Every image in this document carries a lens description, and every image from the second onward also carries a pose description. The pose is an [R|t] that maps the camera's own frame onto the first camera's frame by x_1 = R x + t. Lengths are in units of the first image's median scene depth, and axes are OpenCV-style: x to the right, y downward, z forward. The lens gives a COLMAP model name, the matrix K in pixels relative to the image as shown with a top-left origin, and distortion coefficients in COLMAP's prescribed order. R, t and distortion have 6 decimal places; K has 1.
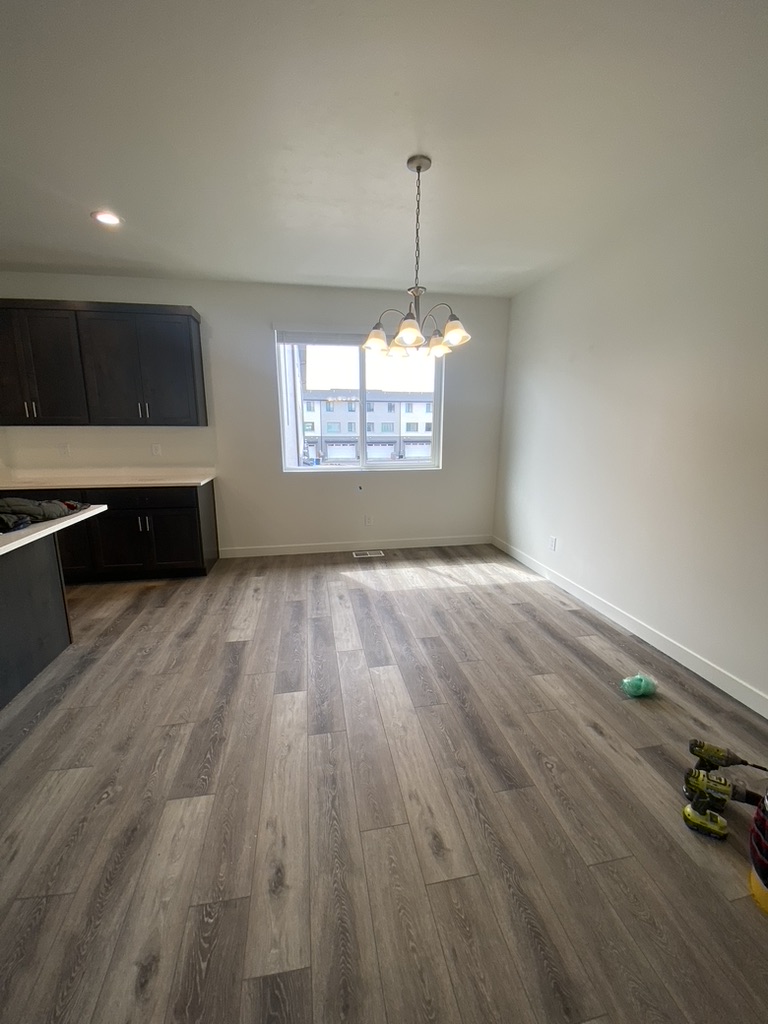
lens RADIAL K [[411.2, 0, 384.0], [0, 411.2, 512.0], [0, 0, 1]] dist [0.001284, -0.013145]
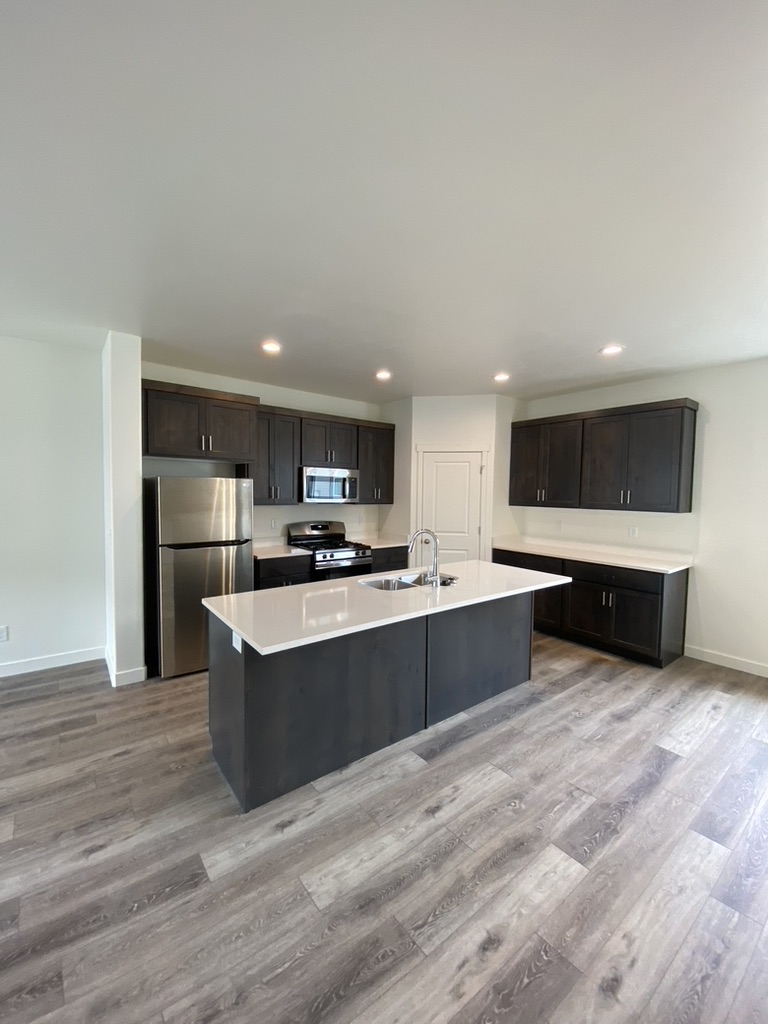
lens RADIAL K [[411.2, 0, 384.0], [0, 411.2, 512.0], [0, 0, 1]] dist [0.001284, -0.013145]
pose [[0.456334, 0.050241, -0.888389, 0.146783], [-0.197492, 0.979221, -0.046067, -0.043744], [0.867615, 0.196472, 0.456774, -0.082194]]
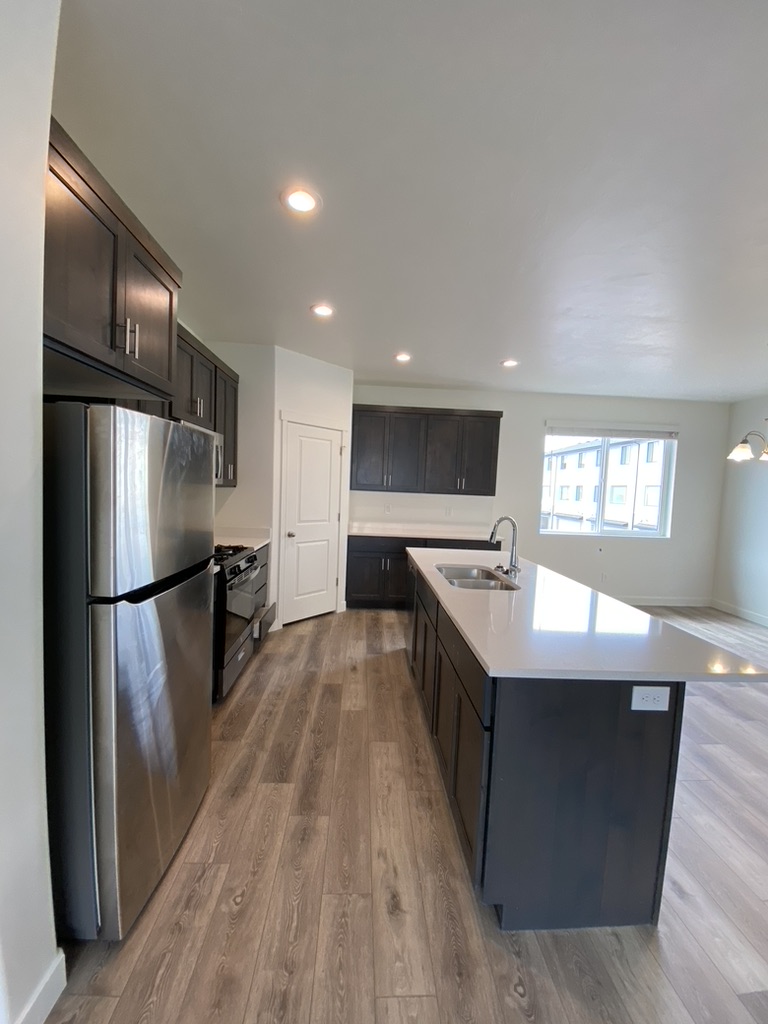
lens RADIAL K [[411.2, 0, 384.0], [0, 411.2, 512.0], [0, 0, 1]] dist [0.001284, -0.013145]
pose [[0.988837, 0.051819, -0.139701, -0.971126], [-0.071787, 0.987272, -0.141918, 0.083036], [0.130569, 0.150362, 0.979971, -0.518506]]
